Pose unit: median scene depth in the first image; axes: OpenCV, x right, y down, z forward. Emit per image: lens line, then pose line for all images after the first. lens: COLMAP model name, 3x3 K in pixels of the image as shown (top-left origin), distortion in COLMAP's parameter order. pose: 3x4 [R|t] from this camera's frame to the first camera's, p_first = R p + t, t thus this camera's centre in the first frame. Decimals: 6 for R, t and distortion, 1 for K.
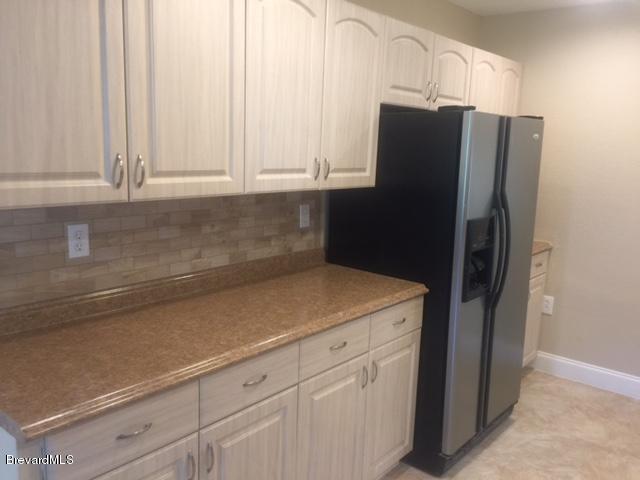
lens RADIAL K [[560.9, 0, 320.0], [0, 560.9, 240.0], [0, 0, 1]] dist [0.002249, -0.004343]
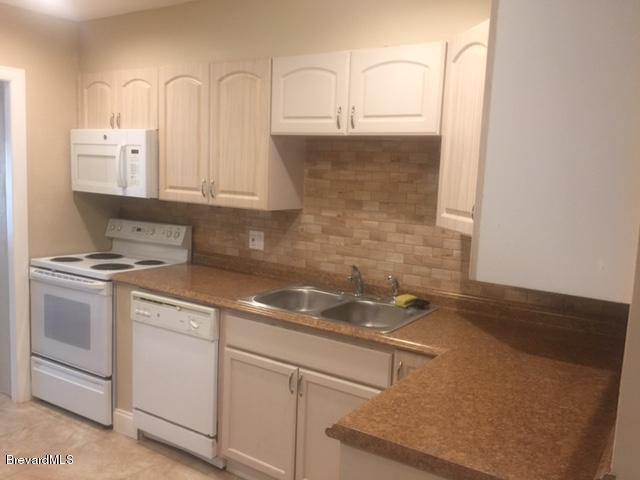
lens RADIAL K [[560.9, 0, 320.0], [0, 560.9, 240.0], [0, 0, 1]] dist [0.002249, -0.004343]
pose [[-0.990584, -0.060746, -0.122693, 0.190843], [-0.093968, 0.953422, 0.286631, -0.289031], [0.099567, 0.295461, -0.950152, 1.694799]]
